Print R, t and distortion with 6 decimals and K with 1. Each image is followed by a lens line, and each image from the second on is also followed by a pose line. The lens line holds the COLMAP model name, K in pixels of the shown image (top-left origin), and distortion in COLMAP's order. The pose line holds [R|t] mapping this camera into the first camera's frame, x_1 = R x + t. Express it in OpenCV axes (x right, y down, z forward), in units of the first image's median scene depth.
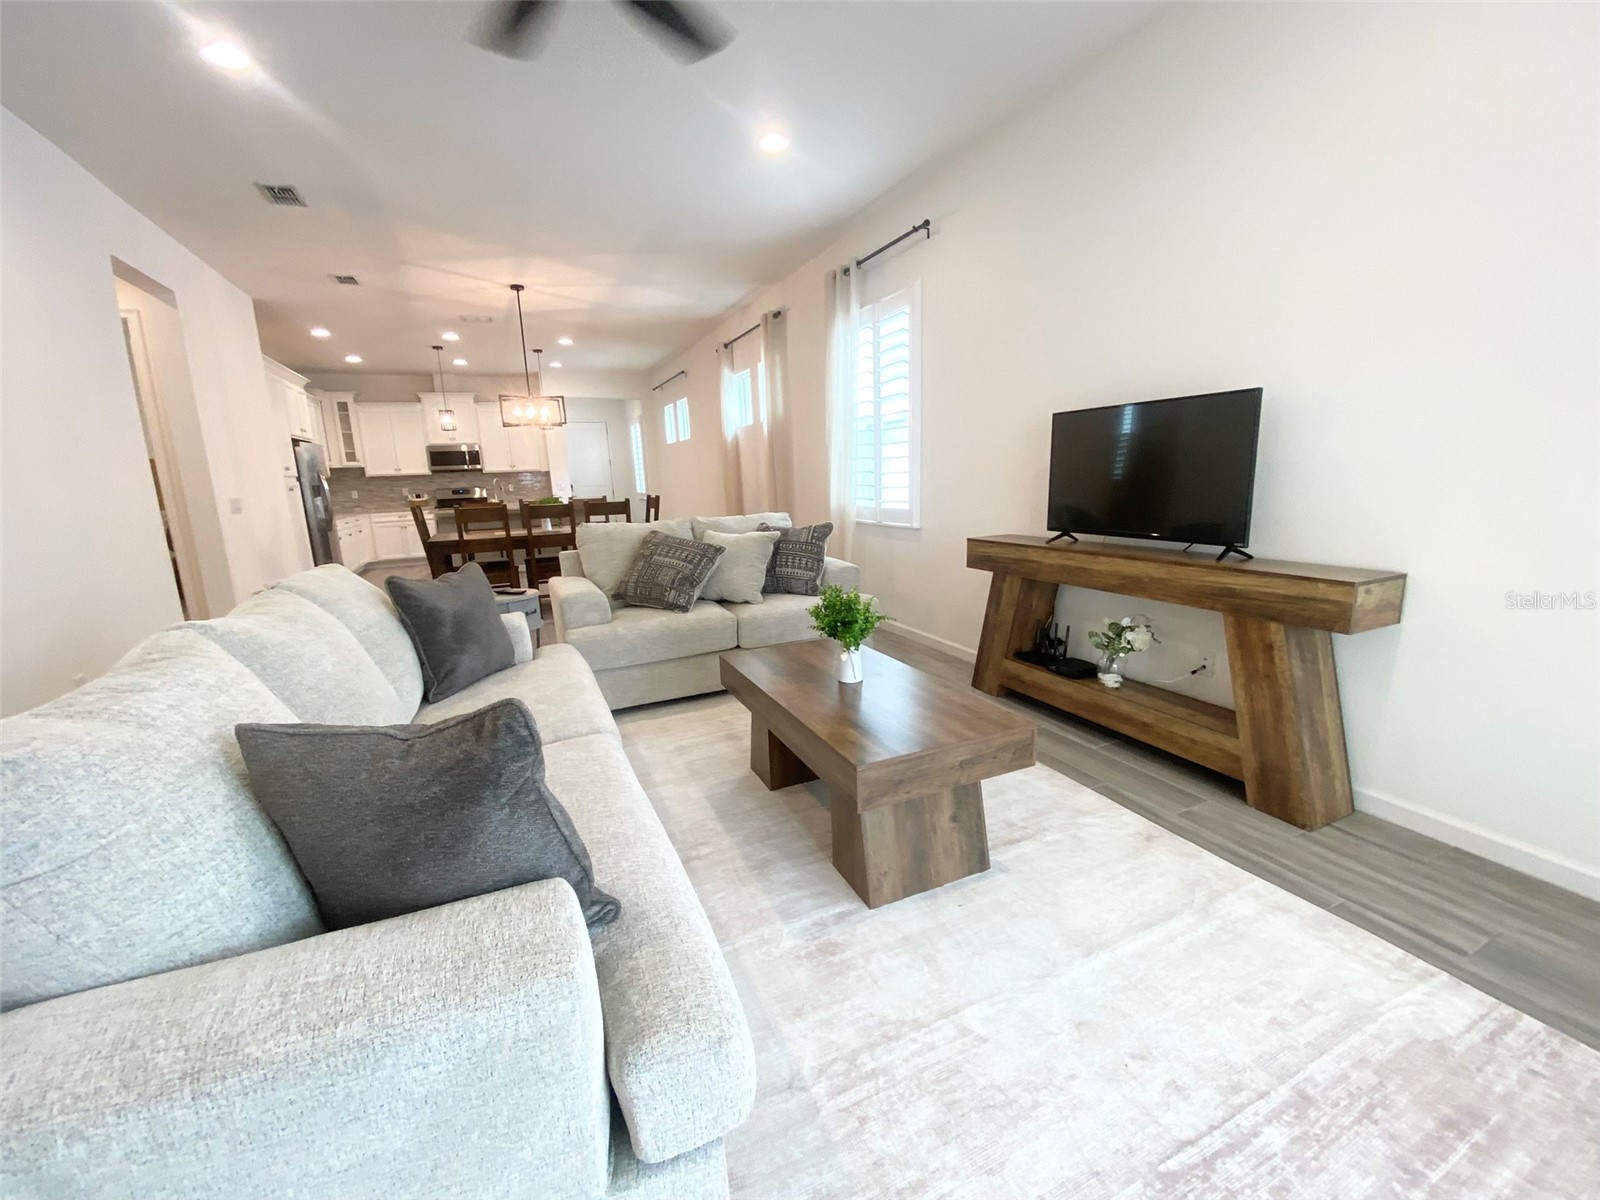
lens RADIAL K [[648.1, 0, 794.2], [0, 648.1, 603.2], [0, 0, 1]] dist [0.020991, -0.021343]
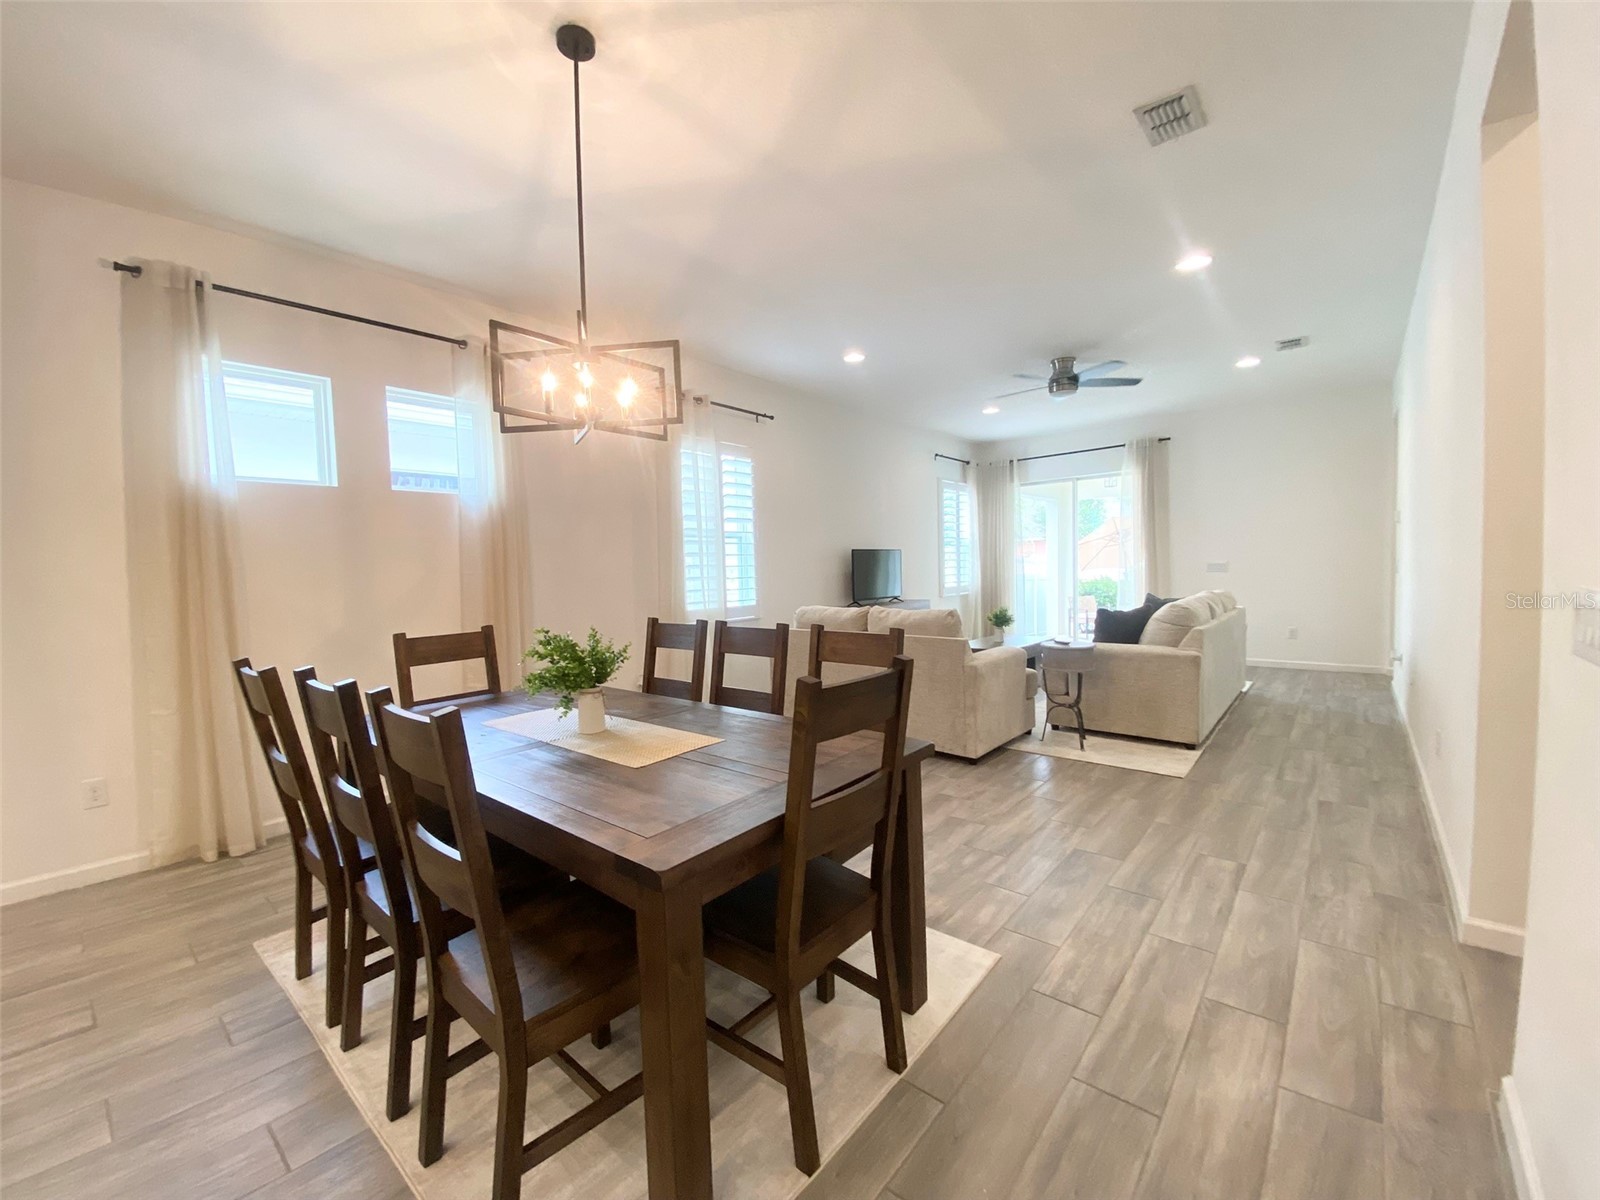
lens RADIAL K [[653.0, 0, 796.2], [0, 653.0, 610.7], [0, 0, 1]] dist [0.008458, -0.015093]
pose [[-0.431595, -0.009085, 0.902022, -1.406915], [0.223636, 0.967655, 0.116750, -0.360121], [-0.873907, 0.252113, -0.415604, 1.983702]]
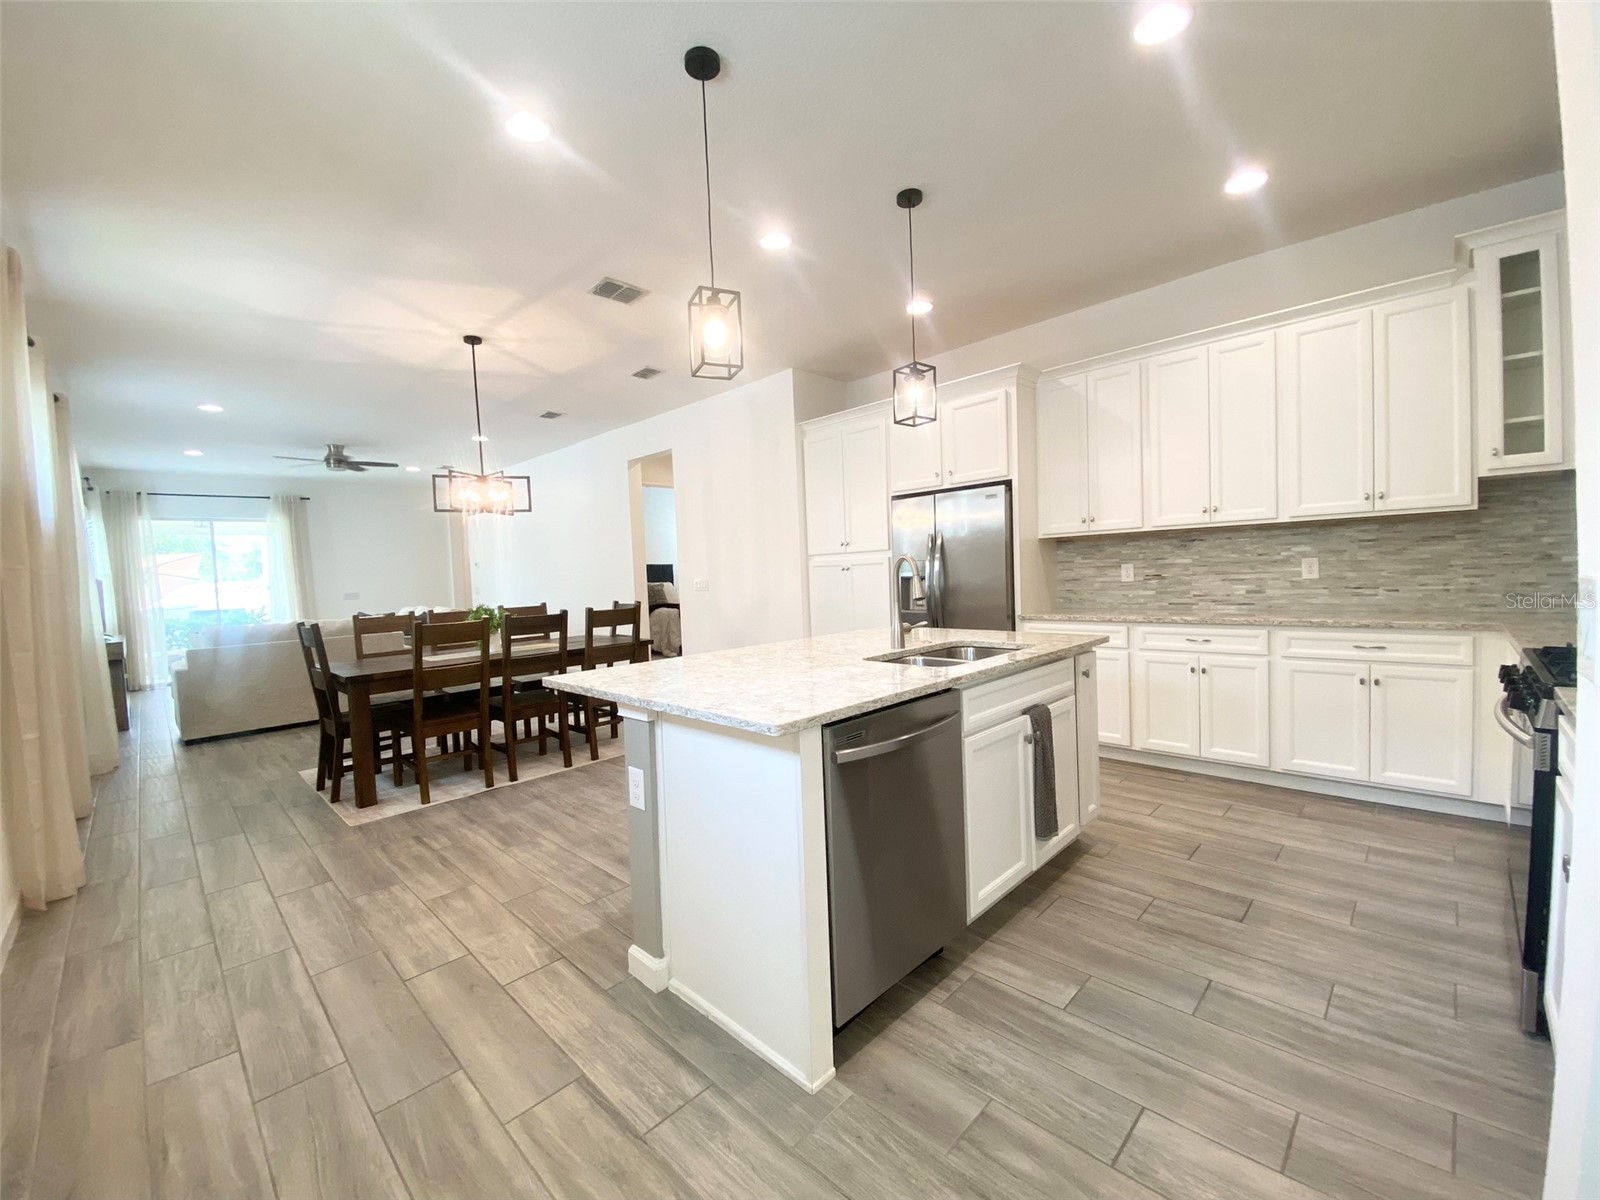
lens RADIAL K [[648.1, 0, 794.2], [0, 648.1, 603.2], [0, 0, 1]] dist [0.020991, -0.021343]
pose [[-0.930237, 0.090294, -0.355678, -0.845729], [0.001055, 0.969909, 0.243465, -0.653293], [0.366958, 0.226105, -0.902340, 3.401392]]
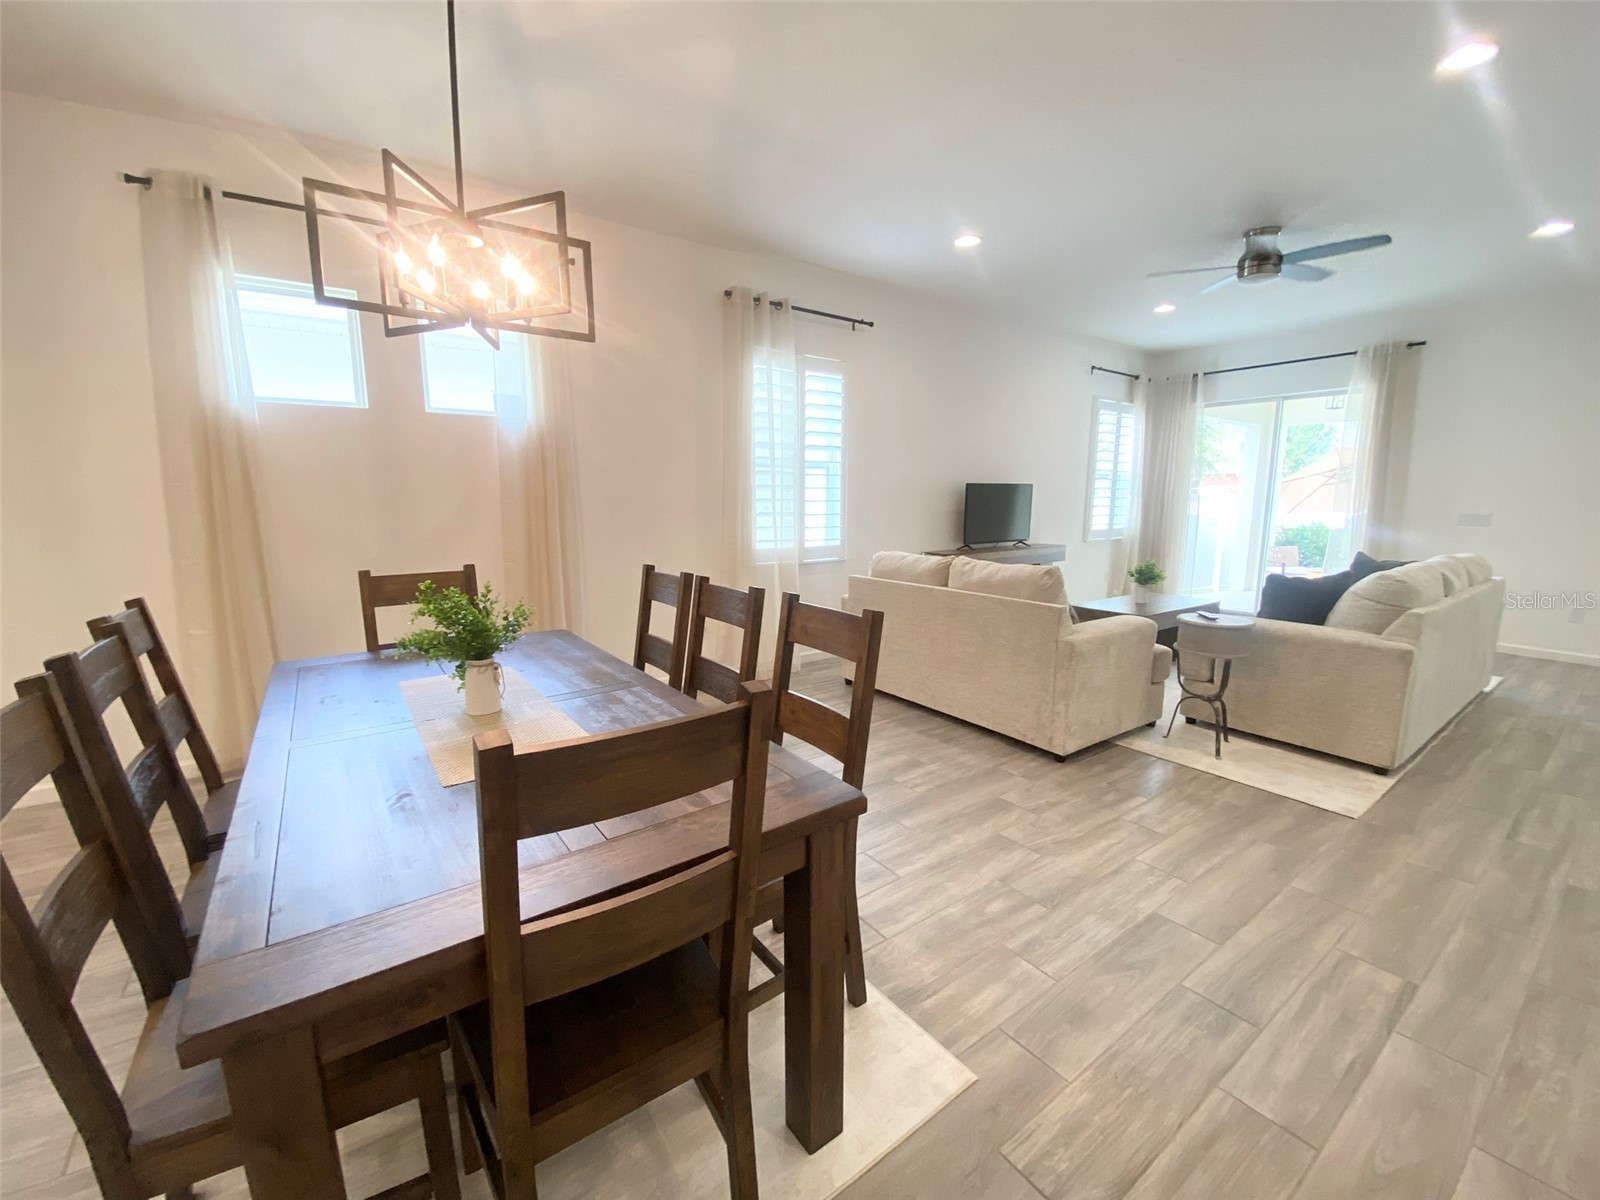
lens RADIAL K [[653.0, 0, 796.2], [0, 653.0, 610.7], [0, 0, 1]] dist [0.008458, -0.015093]
pose [[-0.202114, -0.129697, 0.970736, -1.291871], [0.203688, 0.963951, 0.171199, -0.332037], [-0.957946, 0.232329, -0.168410, 1.745533]]
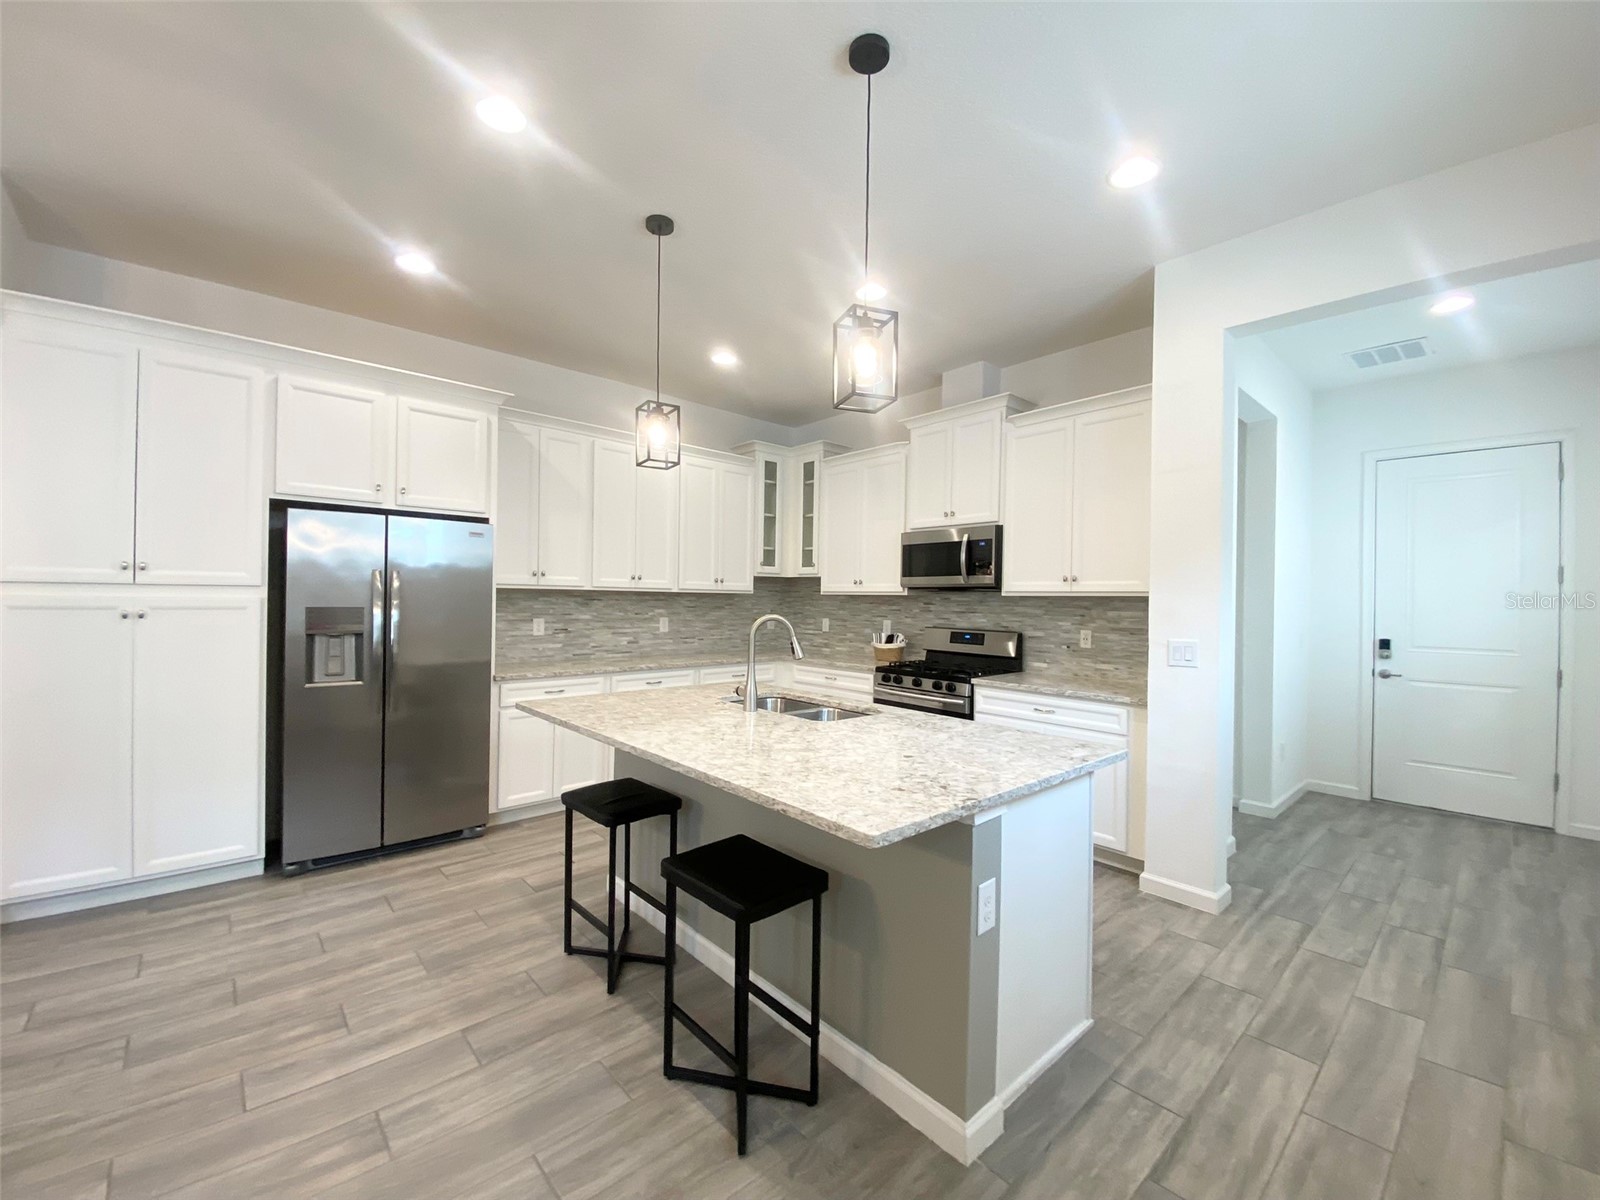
lens RADIAL K [[647.6, 0, 798.5], [0, 647.6, 603.0], [0, 0, 1]] dist [0.024625, -0.020908]
pose [[0.307975, 0.046582, -0.950253, -0.492095], [-0.215826, 0.976182, -0.022096, -0.525531], [0.926591, 0.211894, 0.310693, 2.510519]]
